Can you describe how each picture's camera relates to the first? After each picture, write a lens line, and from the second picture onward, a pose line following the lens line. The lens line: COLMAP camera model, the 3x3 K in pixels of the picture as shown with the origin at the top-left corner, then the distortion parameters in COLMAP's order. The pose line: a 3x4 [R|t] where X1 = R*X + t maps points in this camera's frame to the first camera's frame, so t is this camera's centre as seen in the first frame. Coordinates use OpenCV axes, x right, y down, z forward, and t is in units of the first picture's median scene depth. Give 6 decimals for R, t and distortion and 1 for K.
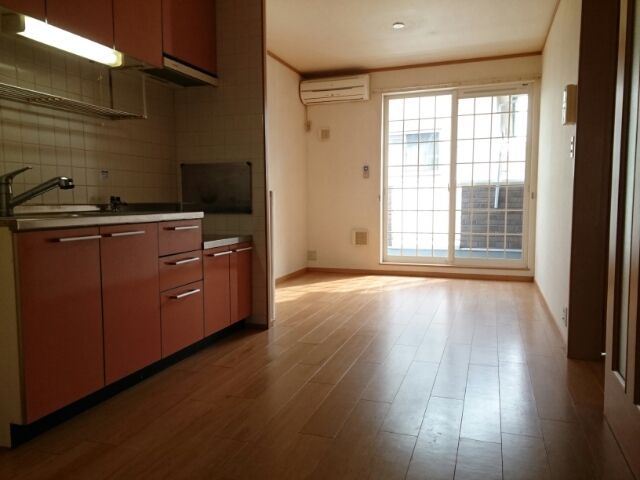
lens RADIAL K [[499.0, 0, 319.1], [0, 499.0, 241.0], [0, 0, 1]] dist [0.050419, -0.004284]
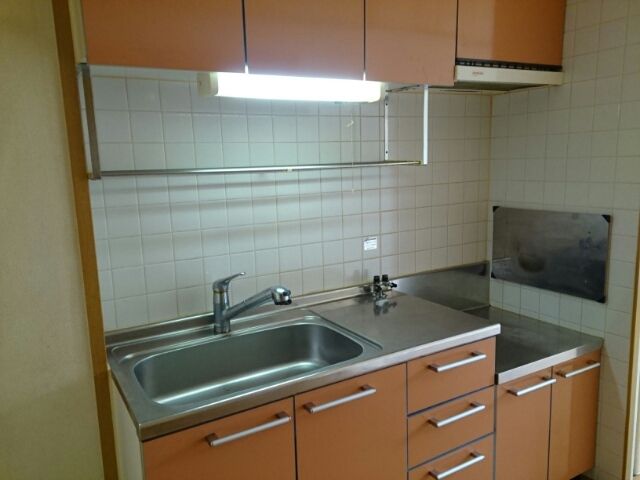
lens RADIAL K [[499.0, 0, 319.0], [0, 499.0, 238.9], [0, 0, 1]] dist [0.050419, -0.004284]
pose [[0.765748, 0.087661, -0.637138, -0.024215], [-0.032971, 0.994715, 0.097233, -0.194542], [0.642295, -0.053449, 0.764592, 0.382258]]
